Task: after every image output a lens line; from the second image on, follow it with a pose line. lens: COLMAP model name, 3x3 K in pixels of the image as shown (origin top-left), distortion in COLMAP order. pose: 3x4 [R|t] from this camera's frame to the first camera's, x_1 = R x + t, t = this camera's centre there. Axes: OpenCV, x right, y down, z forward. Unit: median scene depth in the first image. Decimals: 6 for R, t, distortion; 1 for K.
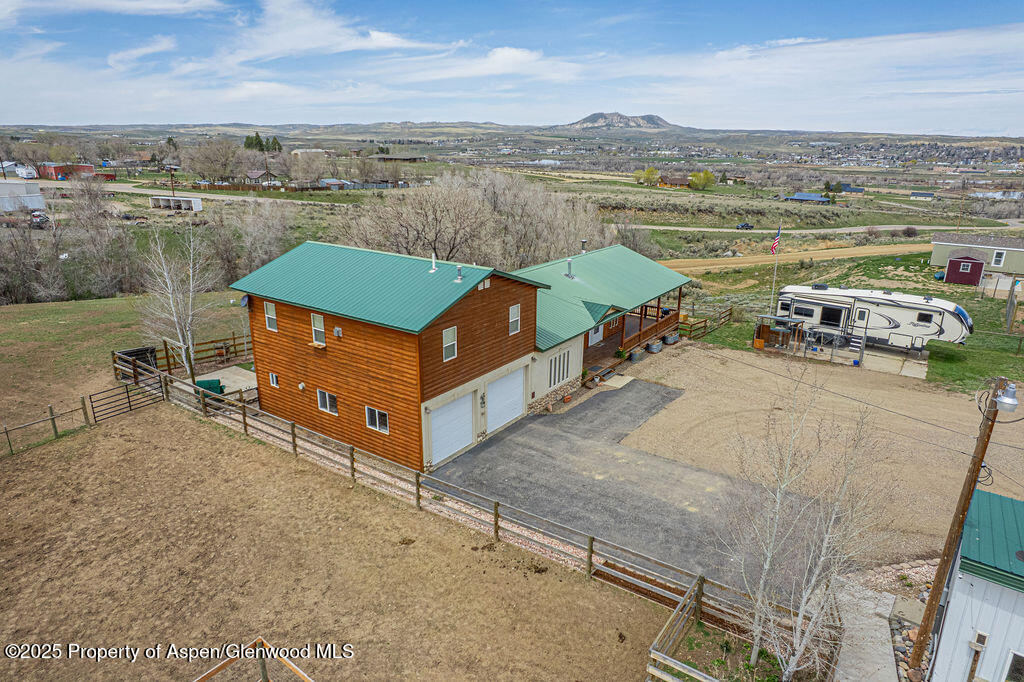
lens RADIAL K [[654.4, 0, 513.8], [0, 654.4, 342.2], [0, 0, 1]] dist [-0.071652, 0.066939]
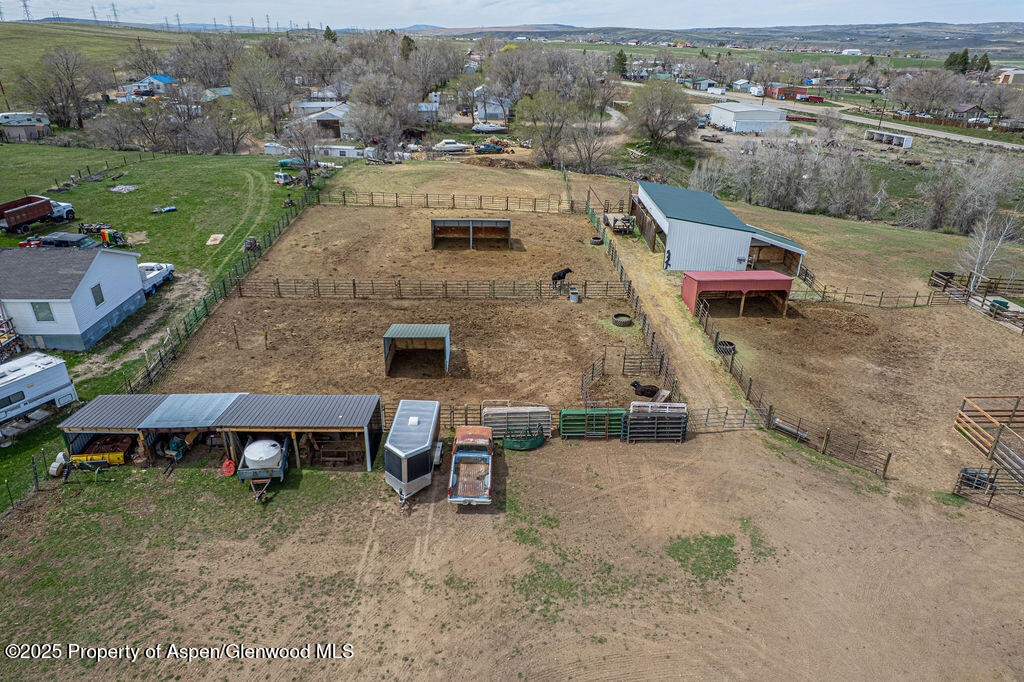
lens RADIAL K [[654.4, 0, 511.2], [0, 654.4, 341.5], [0, 0, 1]] dist [-0.071652, 0.066939]
pose [[0.612678, 0.336315, -0.715205, 0.013352], [-0.238545, 0.941429, 0.238346, 0.042451], [0.753474, 0.024579, 0.657019, -0.836070]]
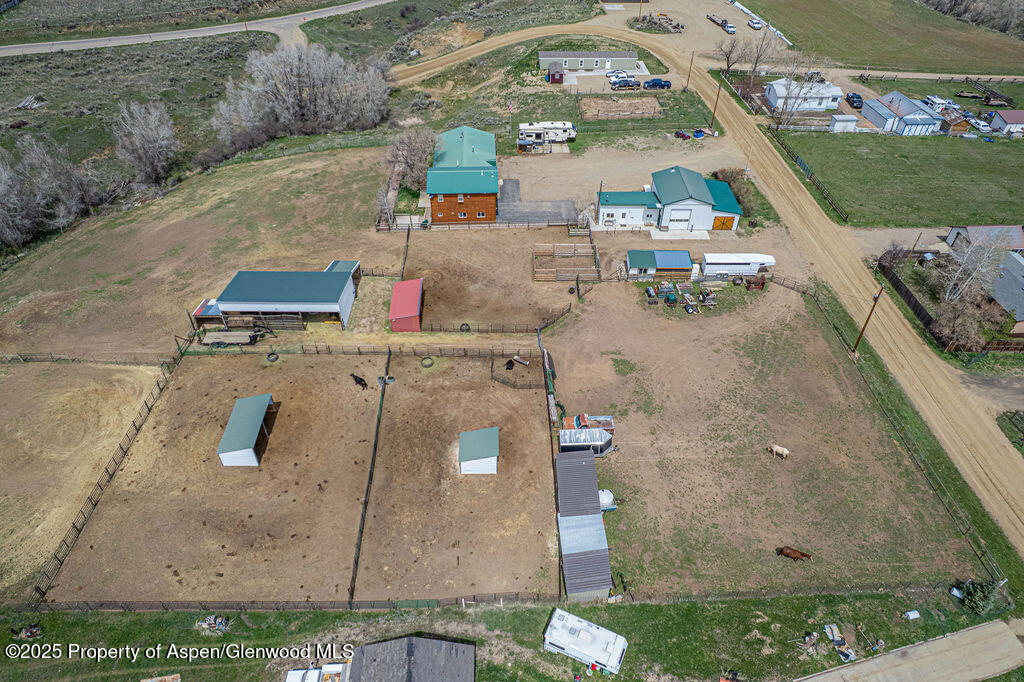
lens RADIAL K [[654.4, 0, 512.7], [0, 654.4, 343.3], [0, 0, 1]] dist [-0.071652, 0.066939]
pose [[0.795141, -0.414089, 0.443036, -1.301978], [0.188183, 0.862991, 0.468864, -0.631069], [-0.576488, -0.289441, 0.764124, -1.469688]]
